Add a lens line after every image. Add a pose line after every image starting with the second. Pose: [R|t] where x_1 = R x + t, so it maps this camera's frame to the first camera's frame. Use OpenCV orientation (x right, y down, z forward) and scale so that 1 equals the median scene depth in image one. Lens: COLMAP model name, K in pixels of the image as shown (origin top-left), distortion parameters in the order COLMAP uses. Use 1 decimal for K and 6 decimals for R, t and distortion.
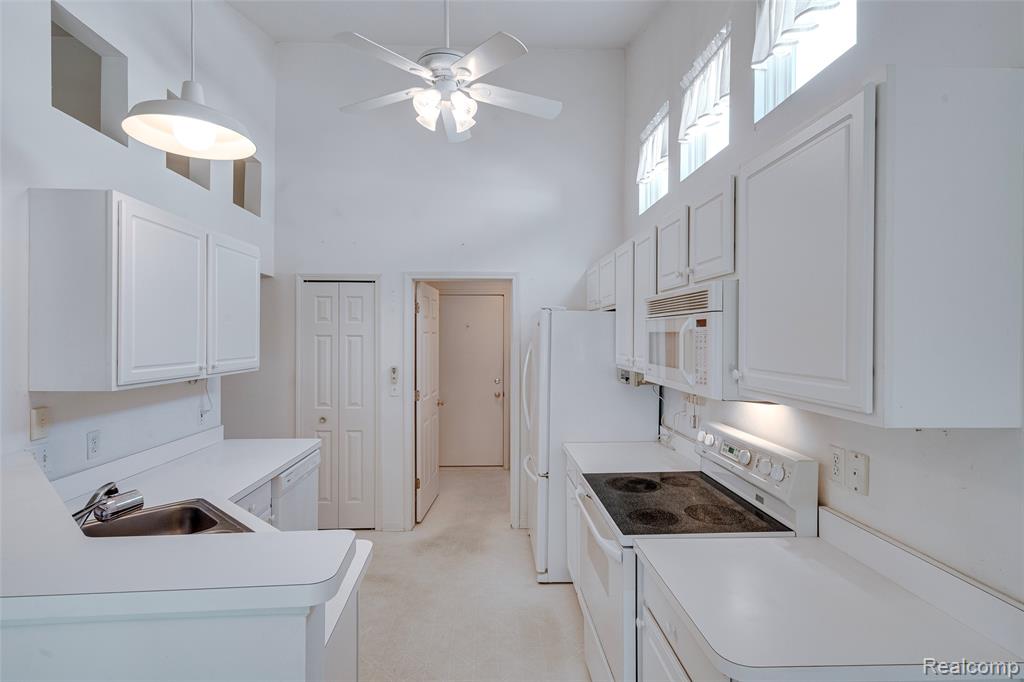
lens RADIAL K [[509.1, 0, 513.4], [0, 509.1, 337.8], [0, 0, 1]] dist [0.000248, 0.000811]
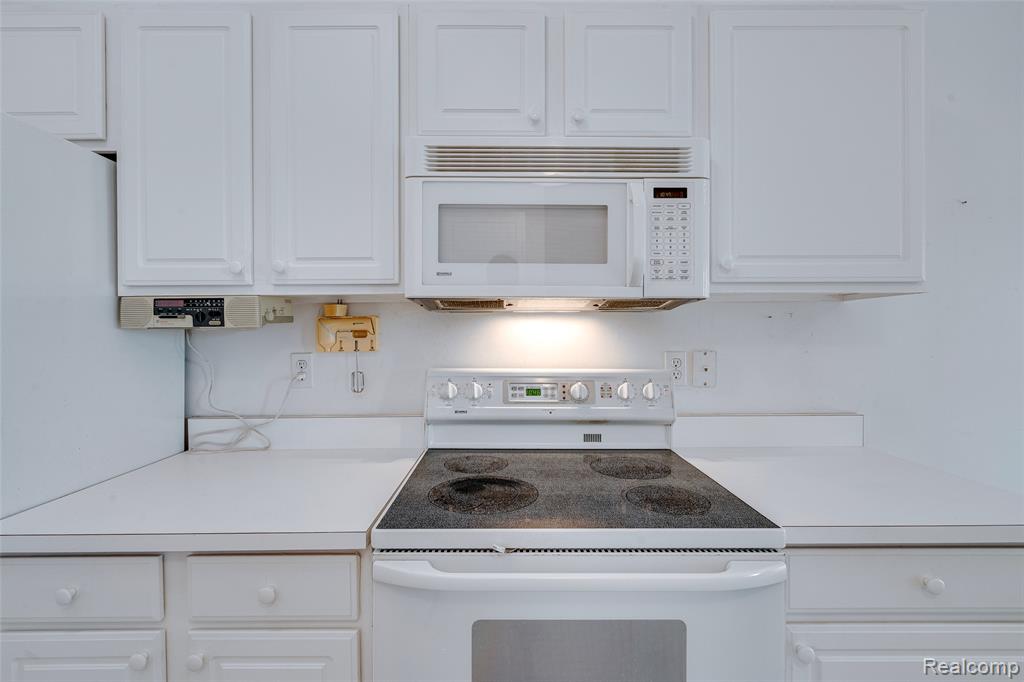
lens RADIAL K [[464.1, 0, 508.9], [0, 464.1, 337.1], [0, 0, 1]] dist [-0.002555, 0.000173]
pose [[0.042772, -0.005578, 0.999069, -0.182356], [0.006723, 0.999963, 0.005295, 0.107491], [-0.999062, 0.006490, 0.042808, 0.779917]]
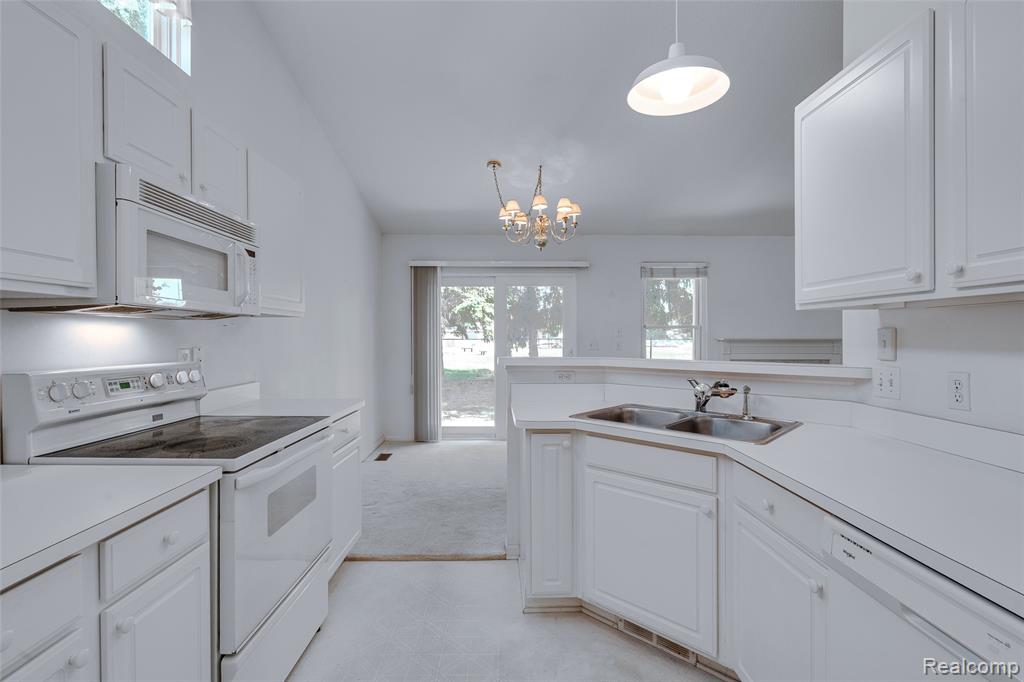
lens RADIAL K [[476.2, 0, 512.2], [0, 476.2, 336.4], [0, 0, 1]] dist [-0.000420, 0.000855]
pose [[-0.999090, 0.000977, 0.042631, -0.192746], [0.001217, 0.999984, 0.005590, 0.105283], [-0.042624, 0.005637, -0.999075, 1.366810]]
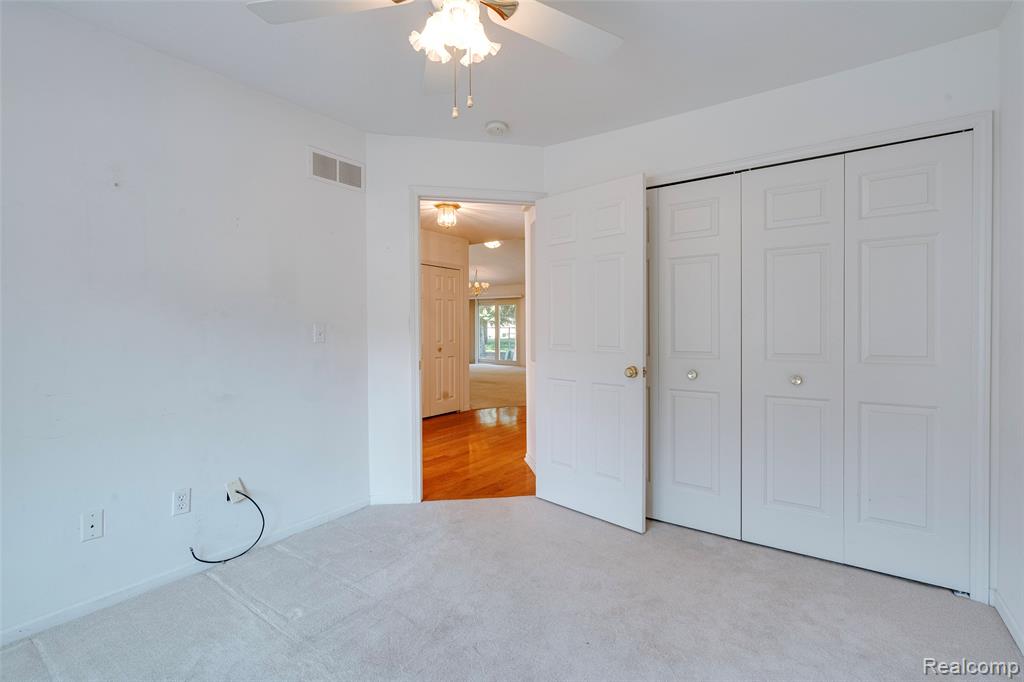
lens RADIAL K [[476.2, 0, 512.2], [0, 476.2, 336.4], [0, 0, 1]] dist [-0.000420, 0.000855]
pose [[-0.779830, -0.016807, 0.625766, -3.598288], [-0.002827, 0.999724, 0.023328, 0.119189], [-0.625985, 0.016423, -0.779662, 3.424283]]
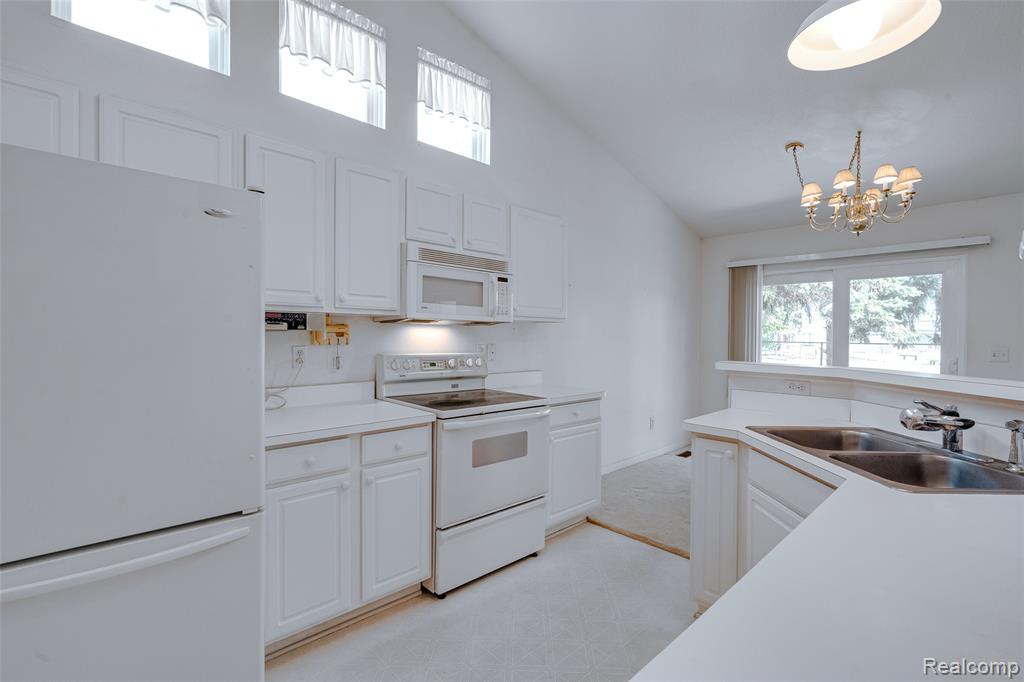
lens RADIAL K [[464.1, 0, 508.9], [0, 464.1, 337.1], [0, 0, 1]] dist [-0.002555, 0.000173]
pose [[-0.648139, -0.009567, 0.761462, -0.559286], [-0.007470, 0.999953, 0.006204, 0.102854], [-0.761485, -0.001667, -0.648180, 1.313510]]
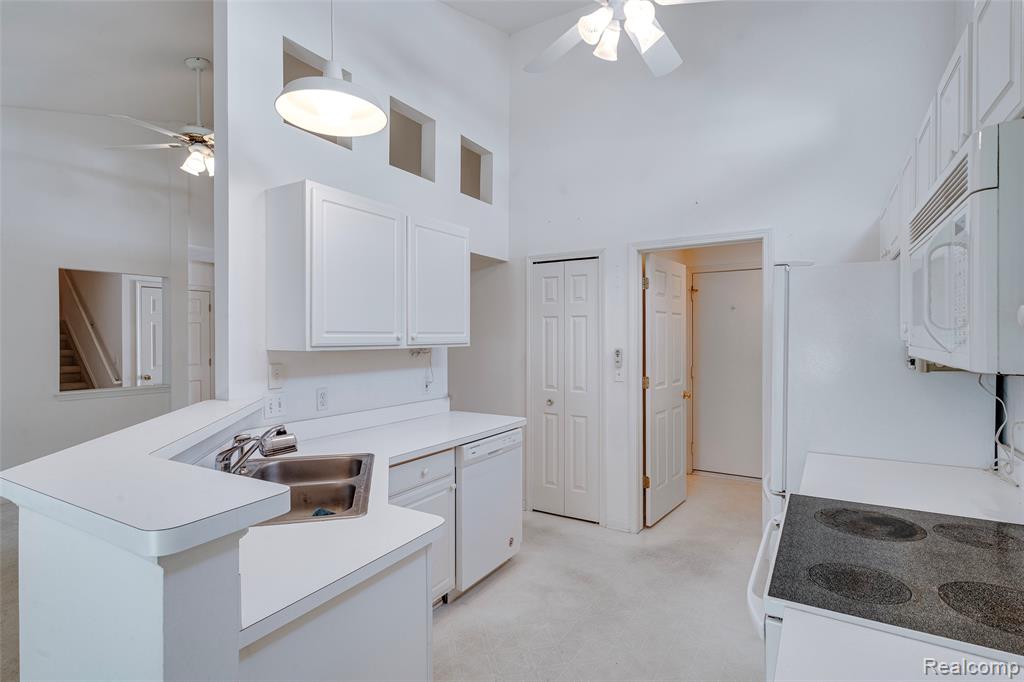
lens RADIAL K [[511.4, 0, 510.0], [0, 511.4, 338.9], [0, 0, 1]] dist [-0.000379, 0.000420]
pose [[0.819844, -0.002617, -0.572580, 0.191181], [0.004017, 0.999991, 0.001181, 0.054165], [0.572572, -0.003268, 0.819848, 0.211955]]
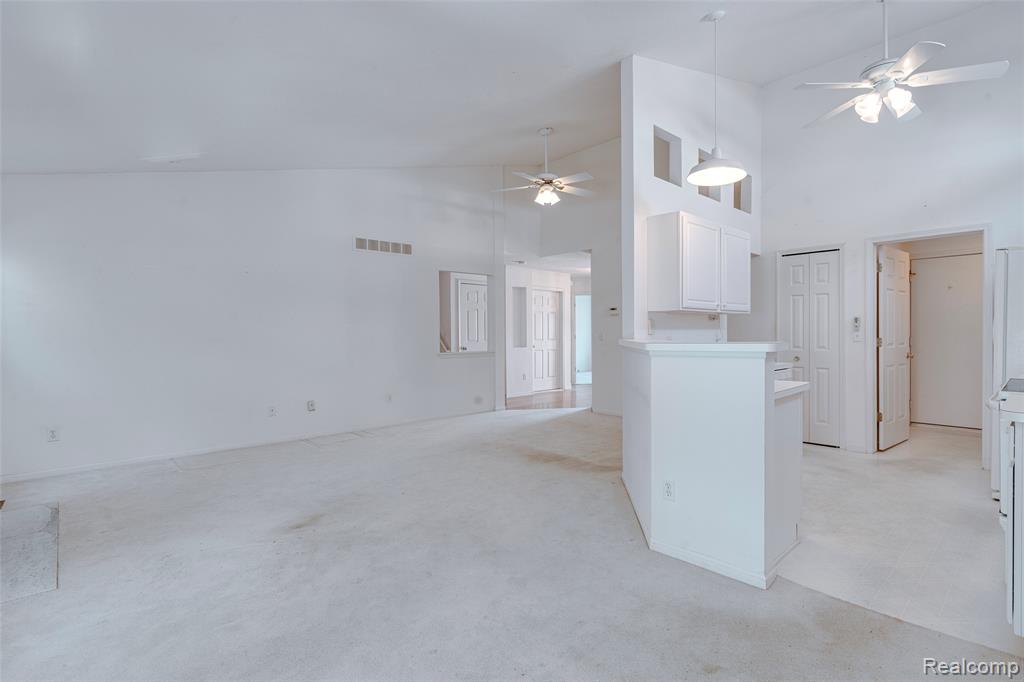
lens RADIAL K [[497.5, 0, 561.0], [0, 497.5, 336.8], [0, 0, 1]] dist [0.001261, 0.000298]
pose [[0.673087, -0.000307, -0.739563, 0.253237], [0.004689, 0.999982, 0.003853, 0.141654], [0.739548, -0.006061, 0.673076, -0.483303]]
